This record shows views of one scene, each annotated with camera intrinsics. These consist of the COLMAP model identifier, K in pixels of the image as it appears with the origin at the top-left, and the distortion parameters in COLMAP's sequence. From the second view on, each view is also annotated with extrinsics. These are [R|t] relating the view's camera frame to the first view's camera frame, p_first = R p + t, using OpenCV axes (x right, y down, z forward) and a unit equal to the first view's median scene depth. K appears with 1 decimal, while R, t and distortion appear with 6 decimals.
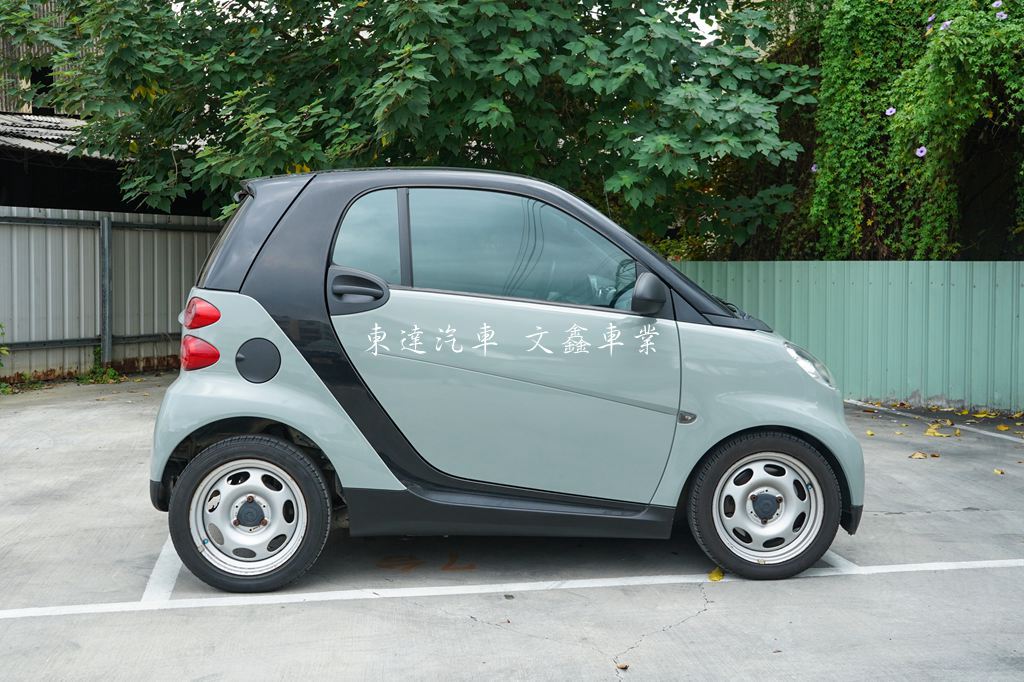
lens RADIAL K [[1222.3, 0, 508.7], [0, 1222.3, 298.1], [0, 0, 1]] dist [0.170224, -0.590850]
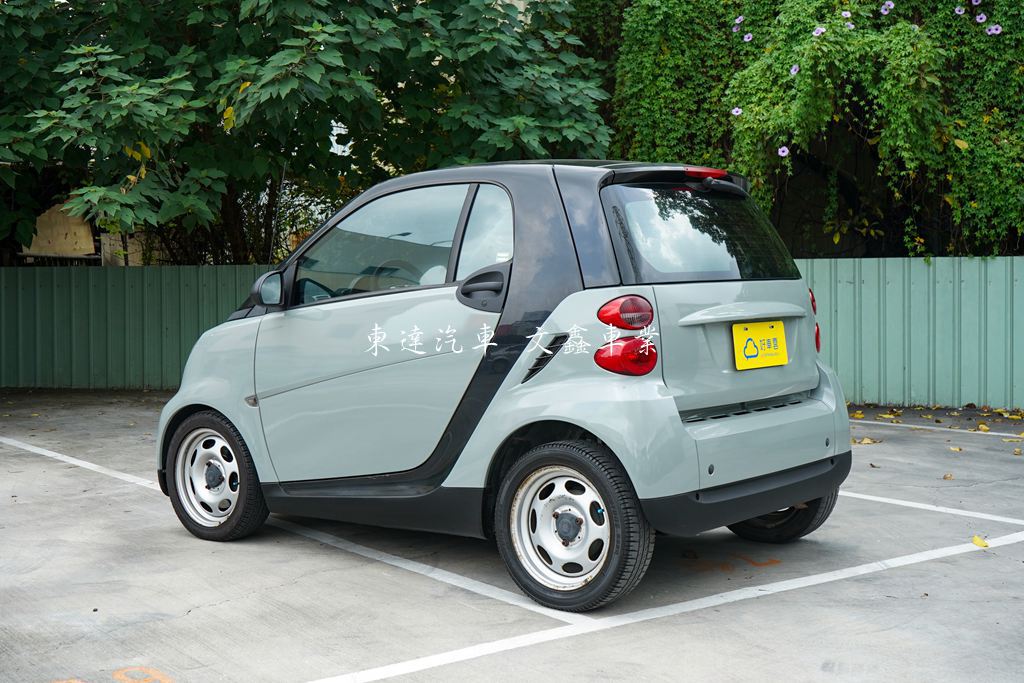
lens RADIAL K [[1443.3, 0, 512.0], [0, 1443.3, 341.5], [0, 0, 1]] dist [-0.039984, 0.046745]
pose [[0.898490, -0.033553, 0.437709, -0.419994], [0.024768, 0.999361, 0.025765, 0.002283], [-0.438294, -0.012308, 0.898747, 0.023874]]
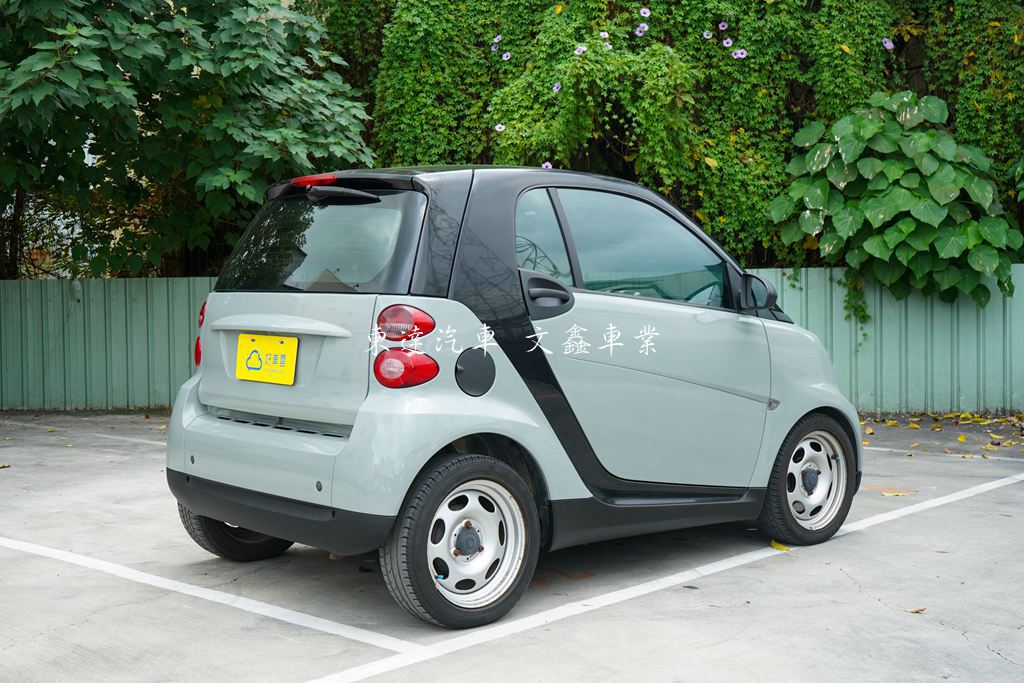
lens RADIAL K [[1372.6, 0, 512.0], [0, 1372.6, 341.5], [0, 0, 1]] dist [0.003045, -0.008224]
pose [[0.796419, -0.038978, 0.603488, -0.423712], [0.033080, 0.999235, 0.020883, 0.004249], [-0.603840, 0.003332, 0.797099, 0.091981]]
